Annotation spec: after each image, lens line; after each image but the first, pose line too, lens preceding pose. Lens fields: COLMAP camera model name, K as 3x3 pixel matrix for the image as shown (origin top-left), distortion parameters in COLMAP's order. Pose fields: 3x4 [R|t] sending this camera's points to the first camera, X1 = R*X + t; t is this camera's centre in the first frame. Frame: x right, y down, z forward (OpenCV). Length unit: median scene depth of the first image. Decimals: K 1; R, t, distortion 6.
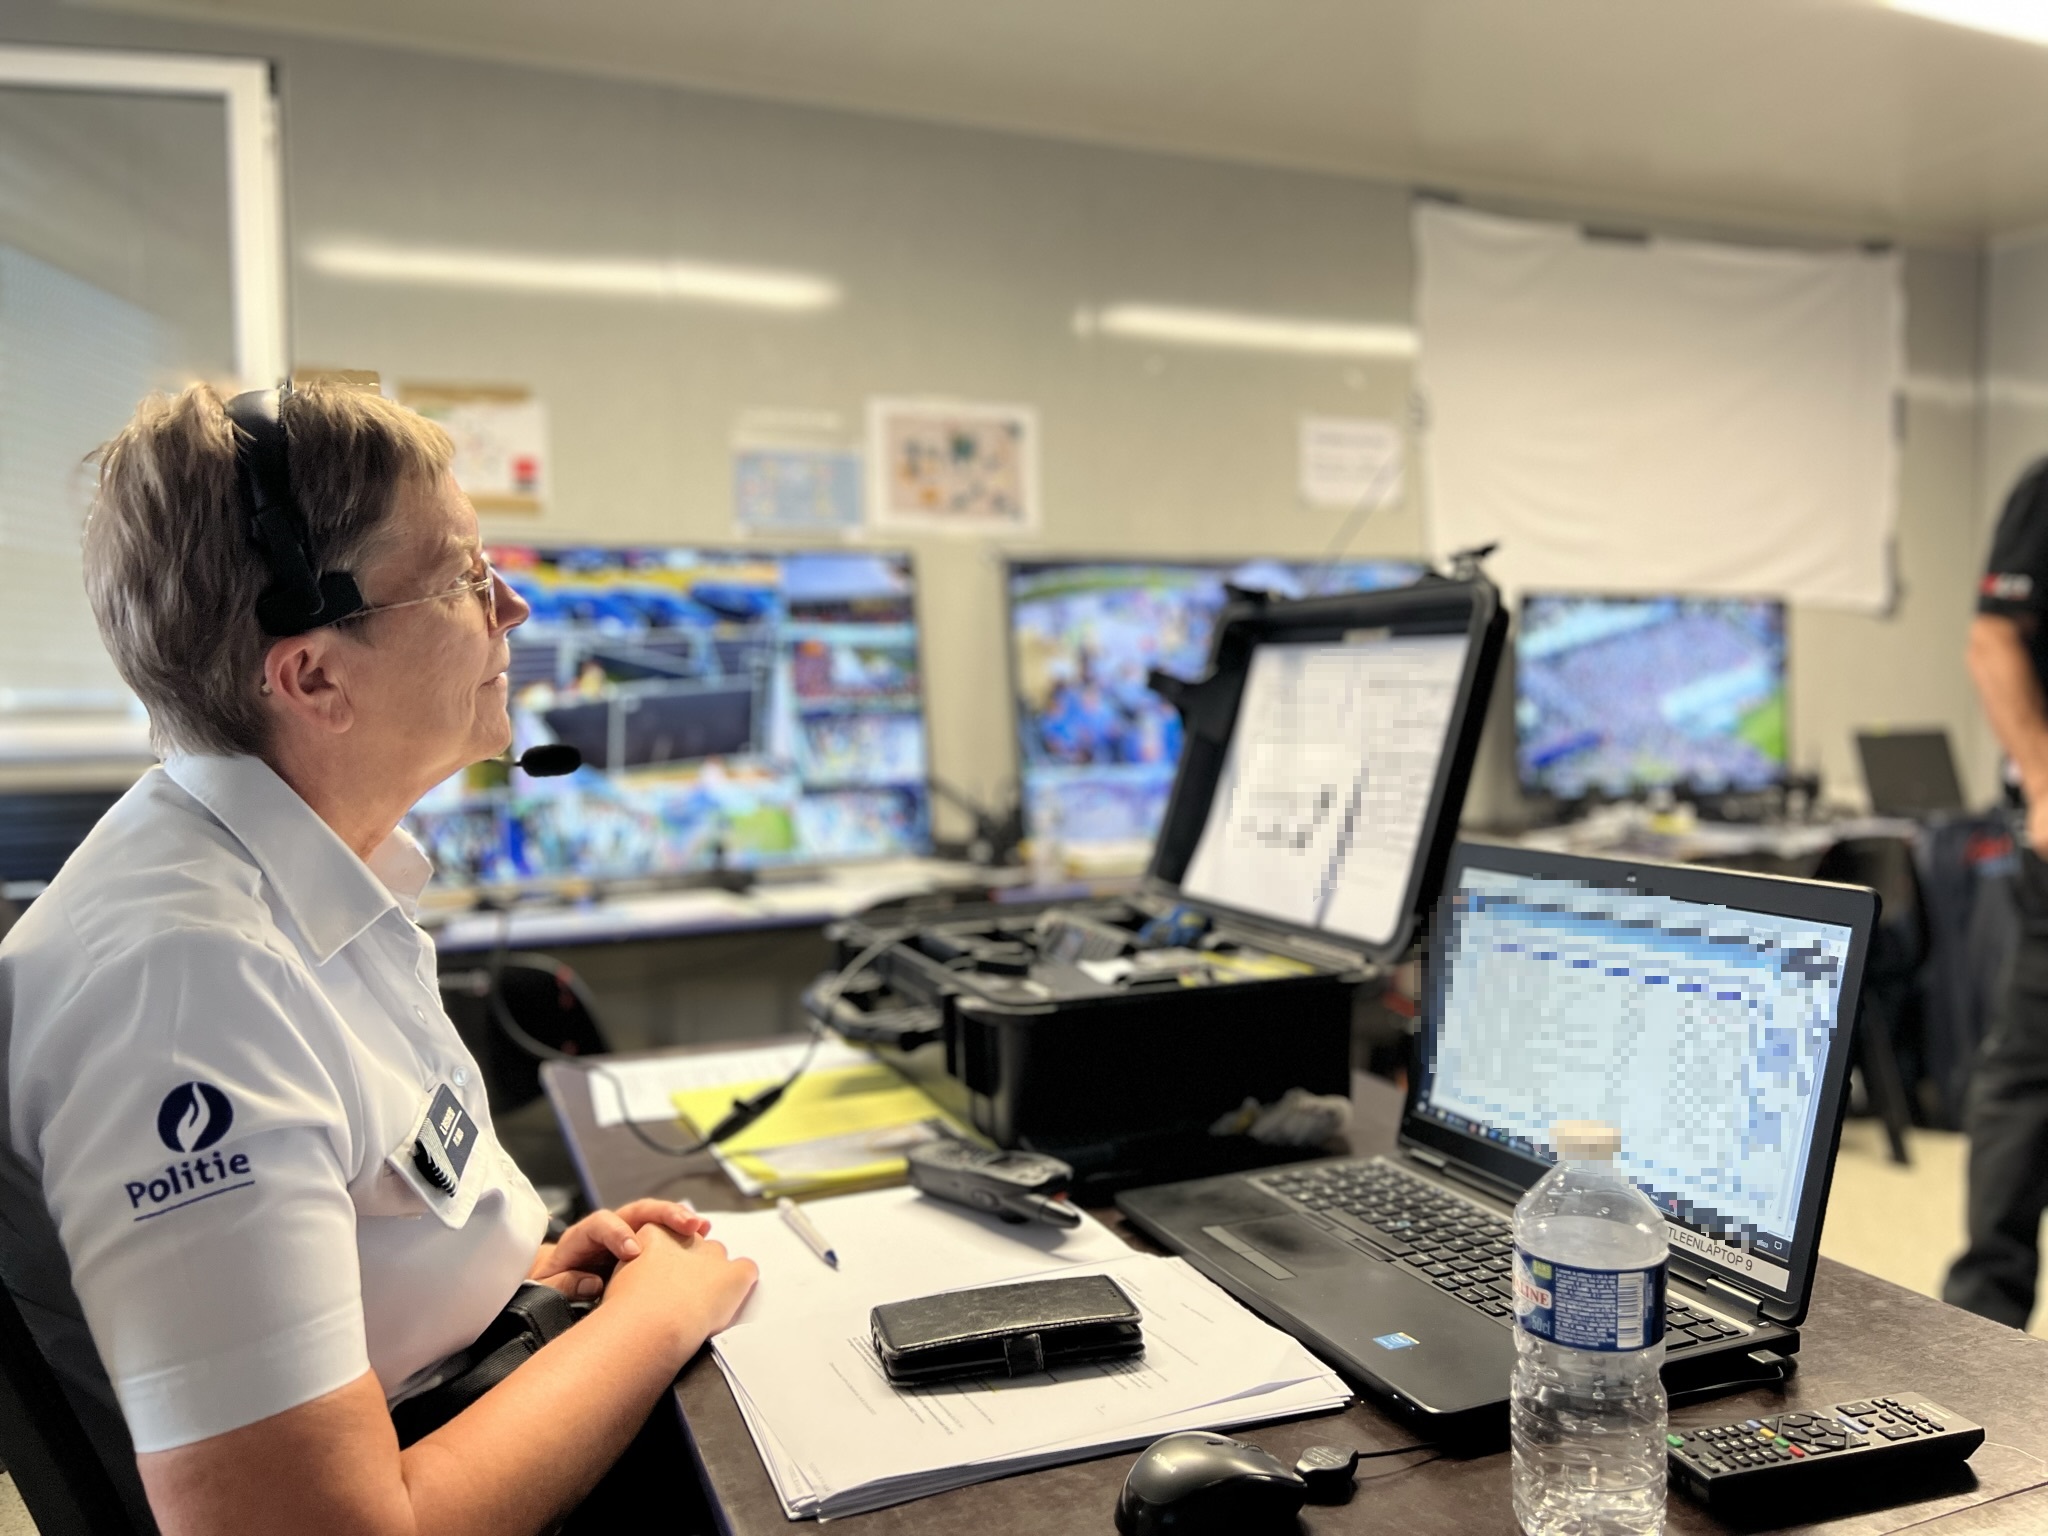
lens RADIAL K [[1580.0, 0, 1030.4], [0, 1580.0, 773.6], [0, 0, 1]] dist [0.096972, -0.063695]
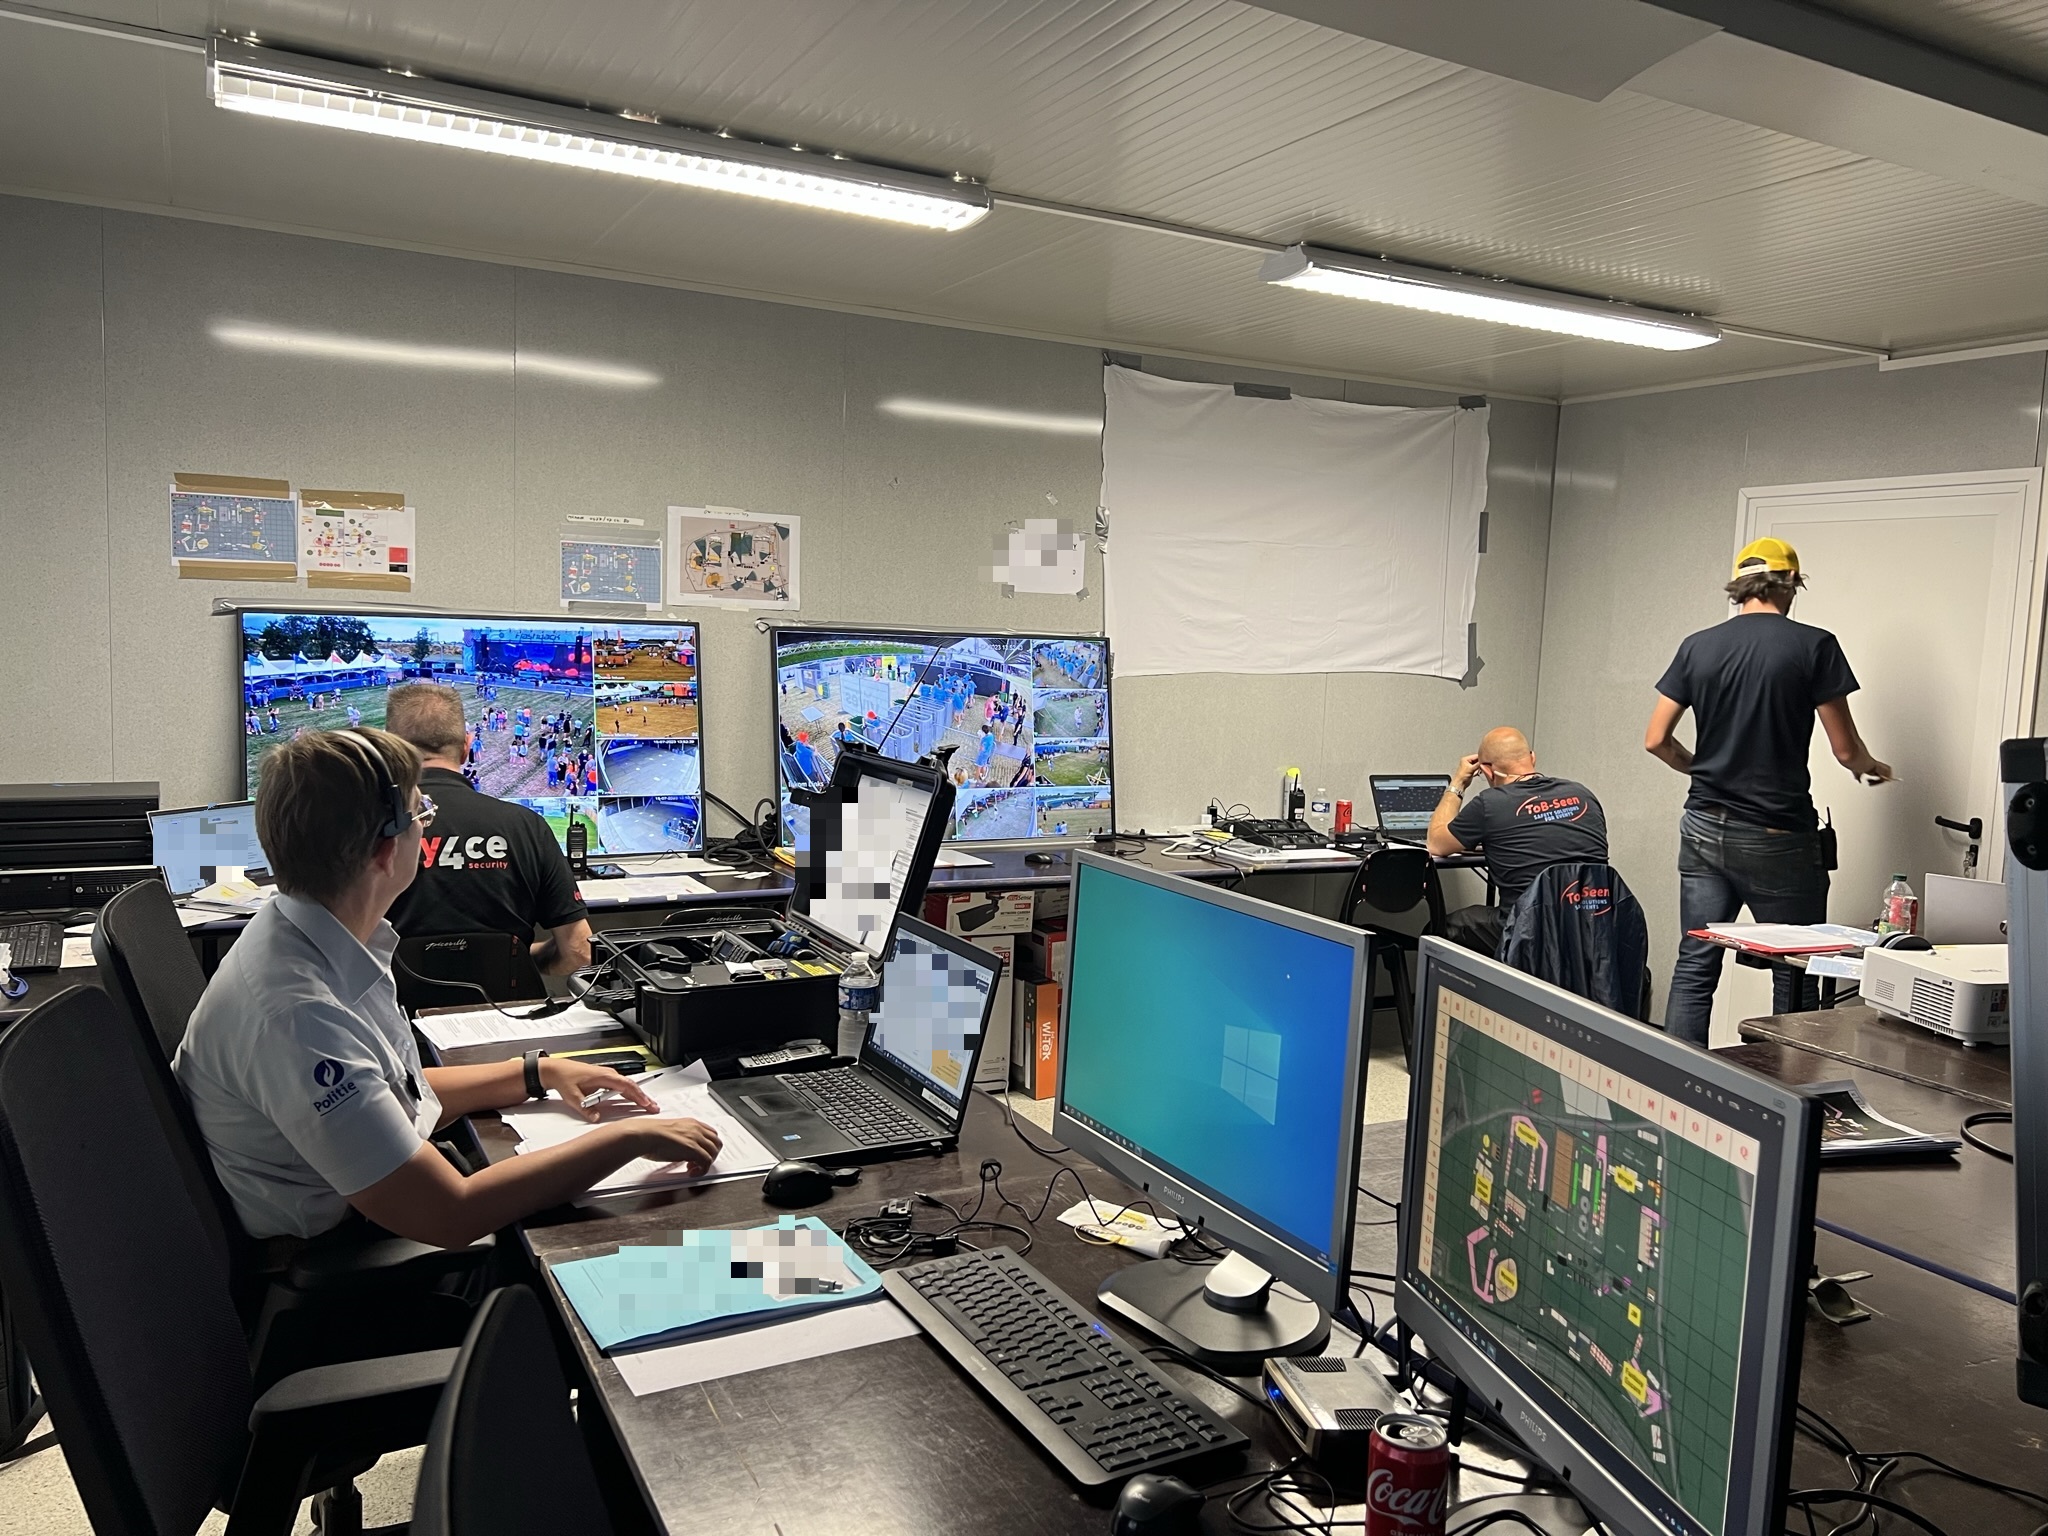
lens RADIAL K [[1580.0, 0, 1018.3], [0, 1580.0, 765.3], [0, 0, 1]] dist [0.096972, -0.063695]
pose [[0.995265, 0.043560, 0.086889, 0.081228], [-0.046342, 0.998467, 0.030265, -0.073347], [-0.085438, -0.034149, 0.995758, -0.344792]]
